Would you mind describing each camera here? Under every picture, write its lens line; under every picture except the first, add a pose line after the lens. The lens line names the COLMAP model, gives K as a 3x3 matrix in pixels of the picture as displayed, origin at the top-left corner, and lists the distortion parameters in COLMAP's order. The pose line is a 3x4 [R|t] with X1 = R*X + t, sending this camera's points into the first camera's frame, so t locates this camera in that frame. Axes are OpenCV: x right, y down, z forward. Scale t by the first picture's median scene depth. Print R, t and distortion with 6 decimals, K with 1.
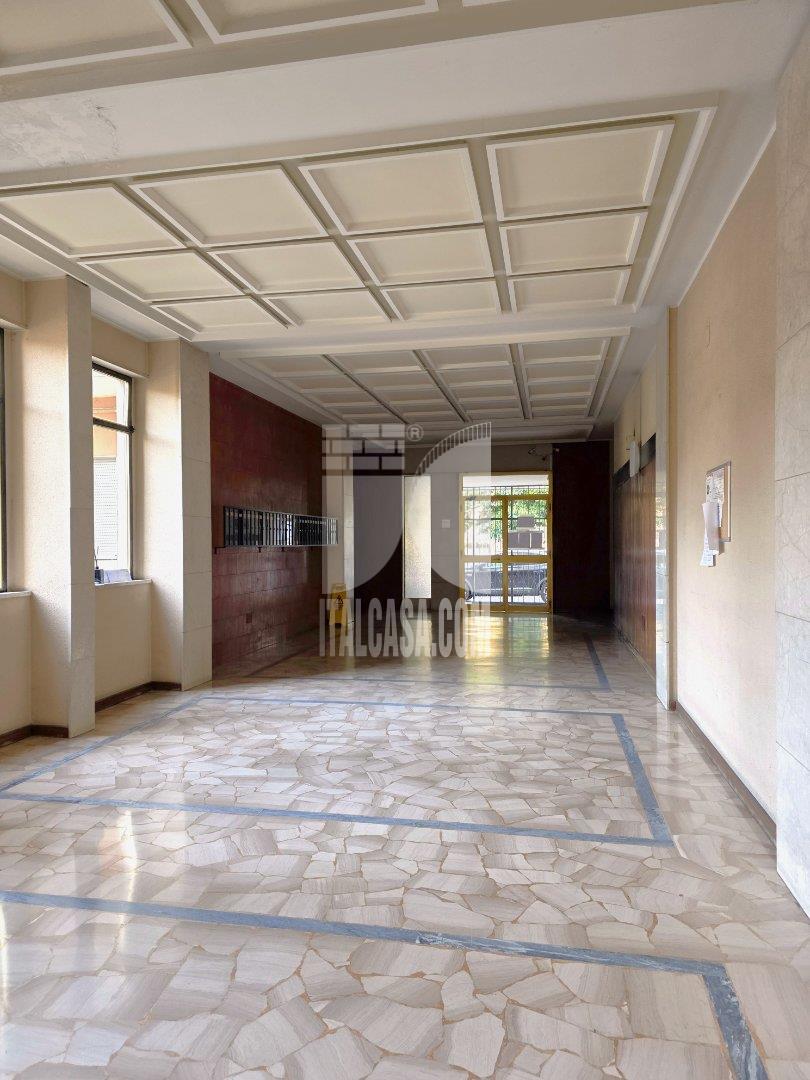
lens RADIAL K [[723.3, 0, 406.8], [0, 723.3, 543.9], [0, 0, 1]] dist [0.007884, 0.001866]
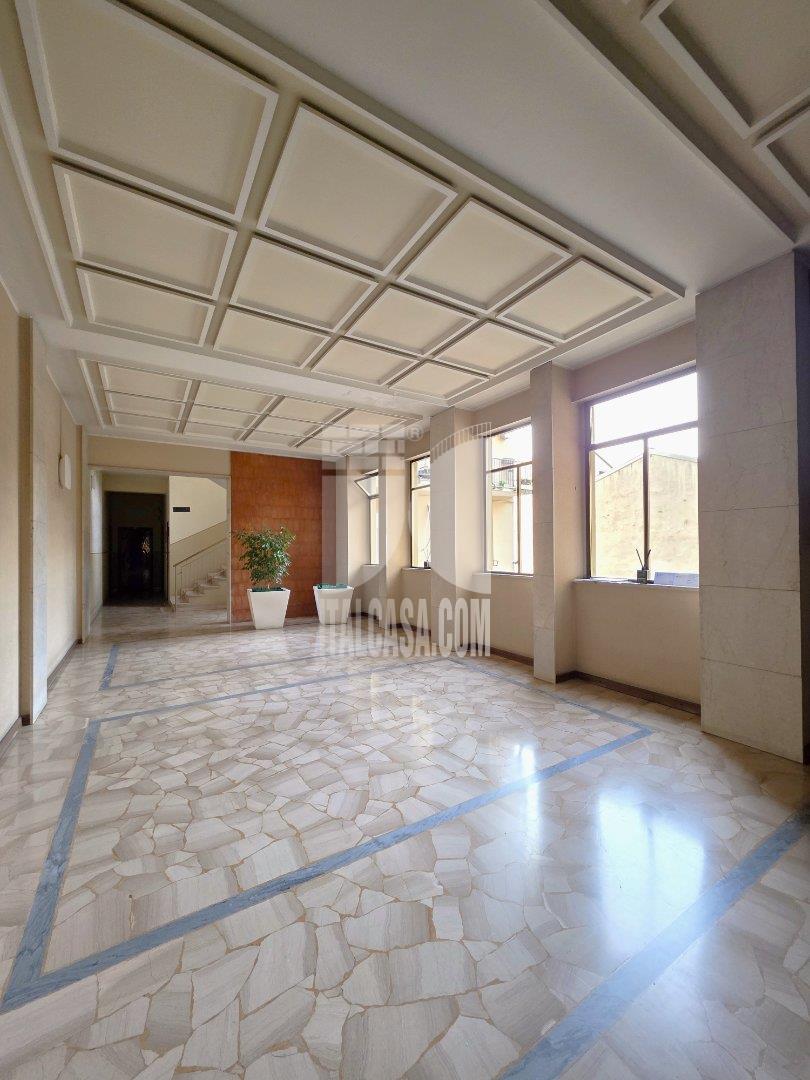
lens RADIAL K [[431.2, 0, 412.3], [0, 431.2, 539.4], [0, 0, 1]] dist [0.000872, -0.000109]
pose [[-0.727521, 0.000918, -0.686084, 0.393388], [0.011247, 0.999881, -0.010588, -0.010598], [0.685993, -0.015420, -0.727445, 1.762380]]
